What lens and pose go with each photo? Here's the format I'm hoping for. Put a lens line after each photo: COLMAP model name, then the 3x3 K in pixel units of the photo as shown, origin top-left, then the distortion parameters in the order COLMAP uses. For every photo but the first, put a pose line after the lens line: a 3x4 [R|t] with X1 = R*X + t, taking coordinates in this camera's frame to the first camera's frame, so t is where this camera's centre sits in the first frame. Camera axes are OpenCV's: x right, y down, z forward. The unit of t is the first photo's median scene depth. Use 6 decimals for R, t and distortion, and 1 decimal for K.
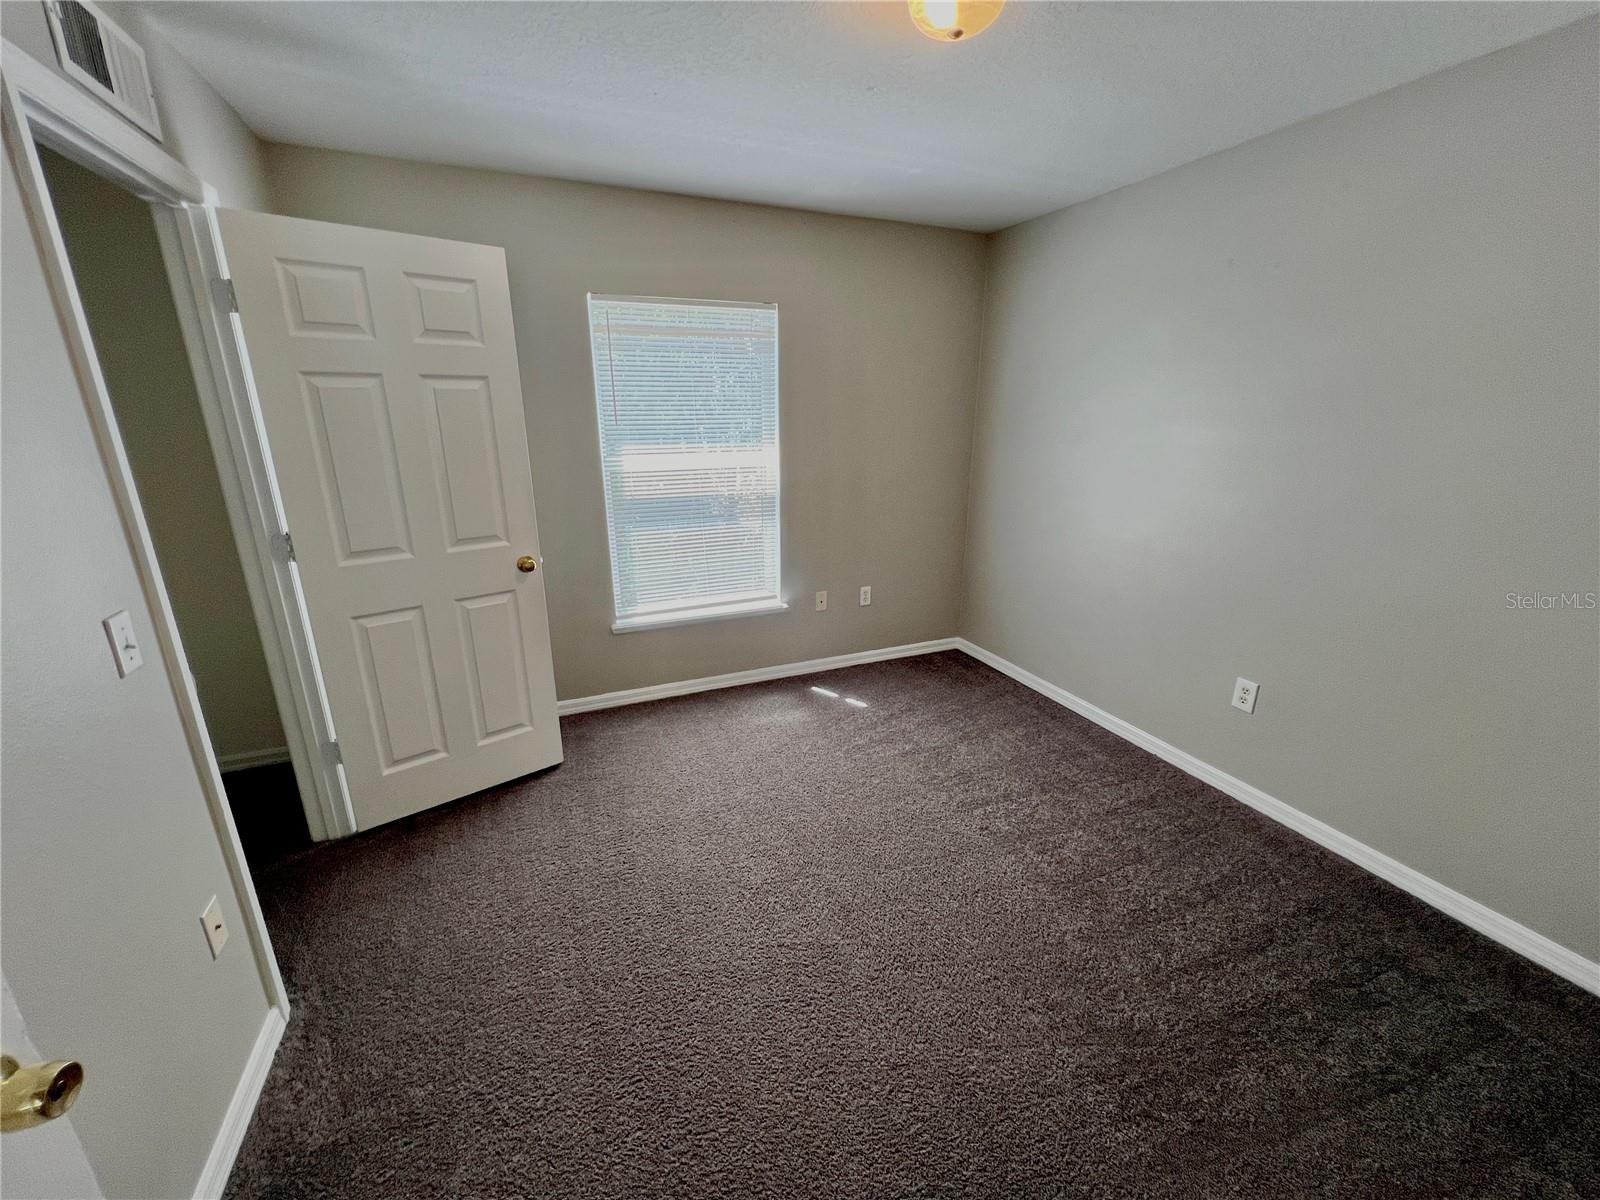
lens RADIAL K [[638.9, 0, 800.0], [0, 638.9, 600.0], [0, 0, 1]] dist [-0.000659, -0.000032]
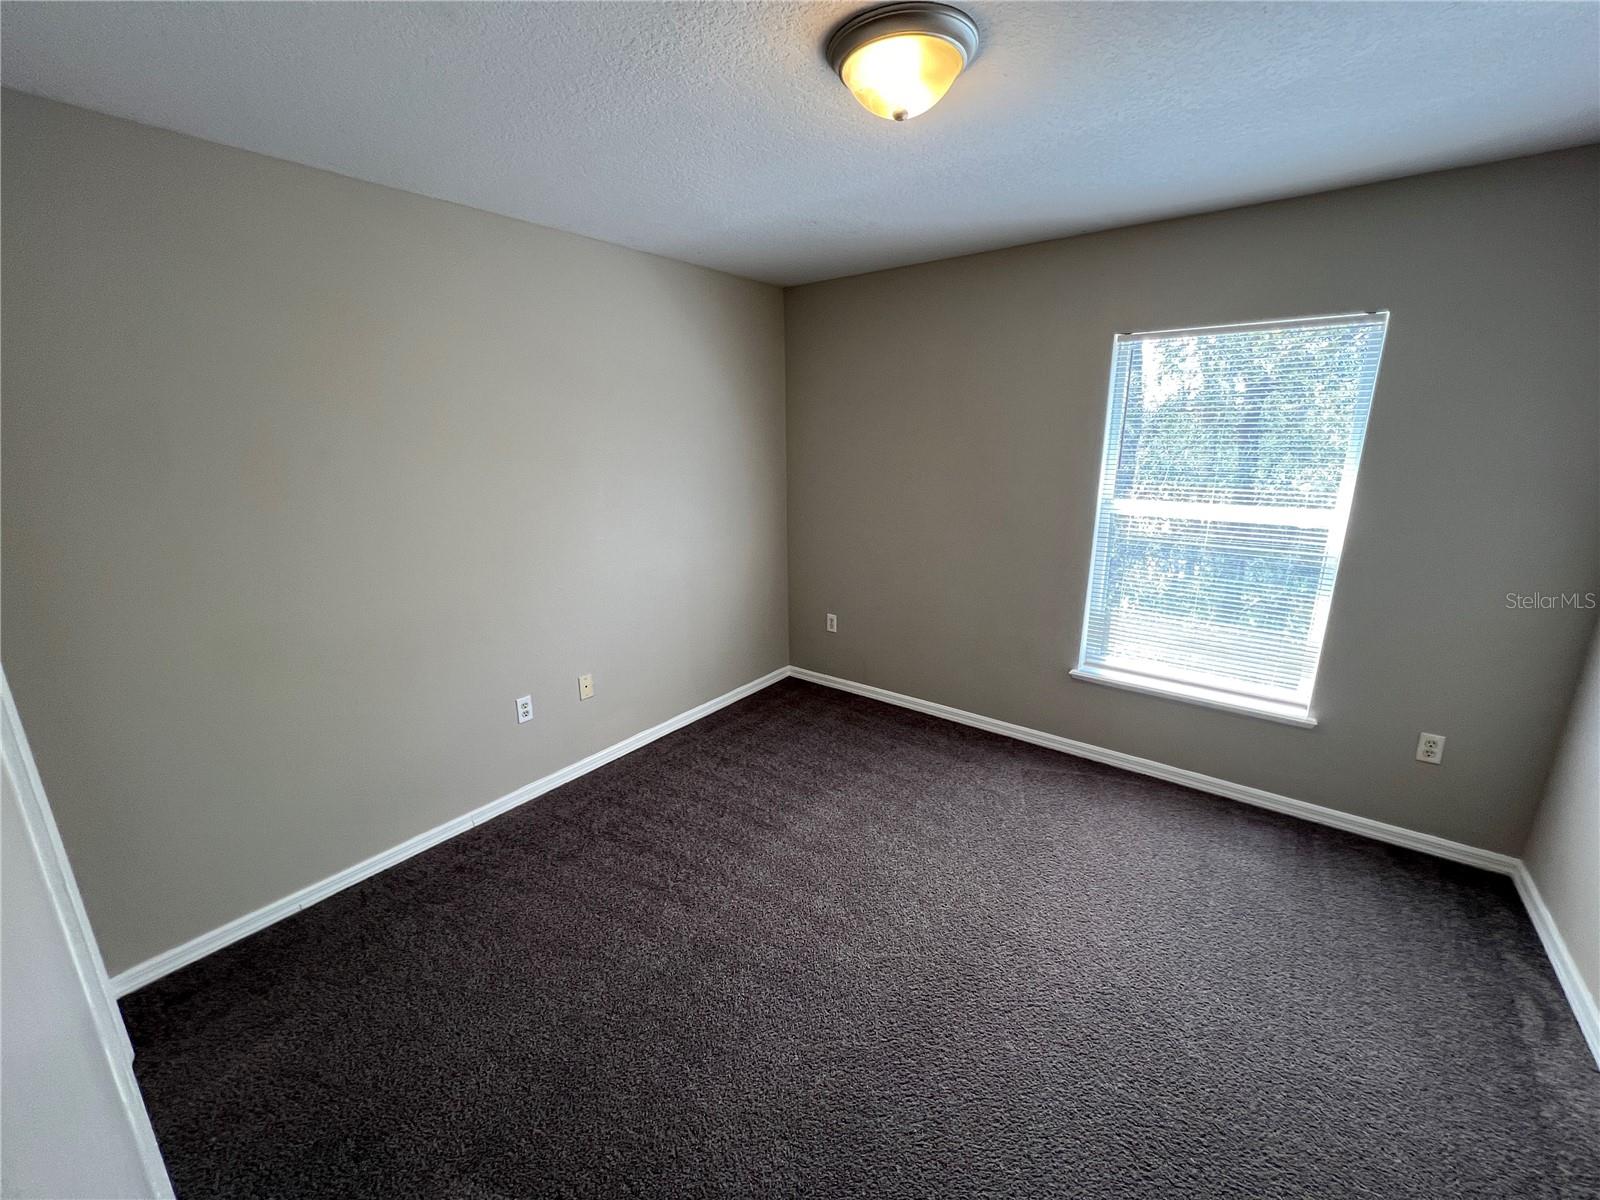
lens RADIAL K [[647.0, 0, 800.0], [0, 647.0, 600.0], [0, 0, 1]] dist [-0.000675, -0.000220]
pose [[0.508030, 0.210275, -0.835278, 0.333345], [-0.260469, 0.961846, 0.083716, -0.041232], [0.821013, 0.175033, 0.543416, 0.123342]]
